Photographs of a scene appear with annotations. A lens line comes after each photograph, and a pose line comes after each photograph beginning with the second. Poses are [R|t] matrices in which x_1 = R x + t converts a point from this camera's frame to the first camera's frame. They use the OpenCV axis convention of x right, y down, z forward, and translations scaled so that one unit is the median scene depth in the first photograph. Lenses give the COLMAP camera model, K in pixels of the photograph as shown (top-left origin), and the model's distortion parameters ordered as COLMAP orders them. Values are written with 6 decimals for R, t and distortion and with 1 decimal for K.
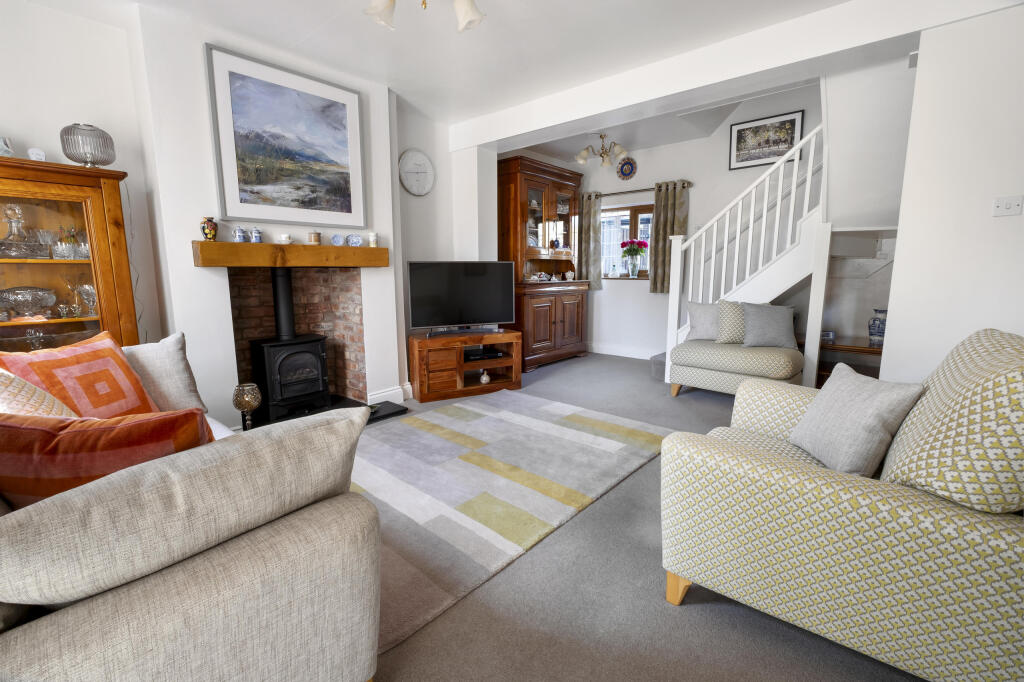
lens RADIAL K [[444.1, 0, 508.0], [0, 444.1, 336.5], [0, 0, 1]] dist [-0.002830, -0.000049]
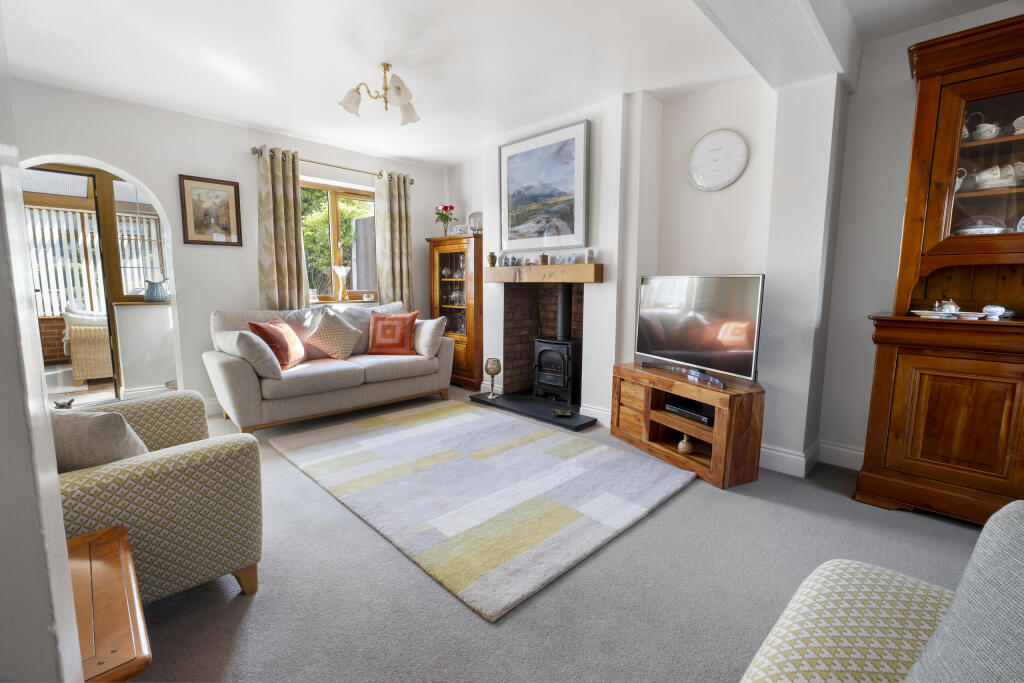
lens RADIAL K [[444.1, 0, 508.1], [0, 444.1, 341.7], [0, 0, 1]] dist [-0.002830, -0.000049]
pose [[-0.060338, 0.129411, -0.989754, 0.837773], [-0.160768, 0.977355, 0.137591, -0.151624], [0.985146, 0.167423, -0.038166, 0.987538]]
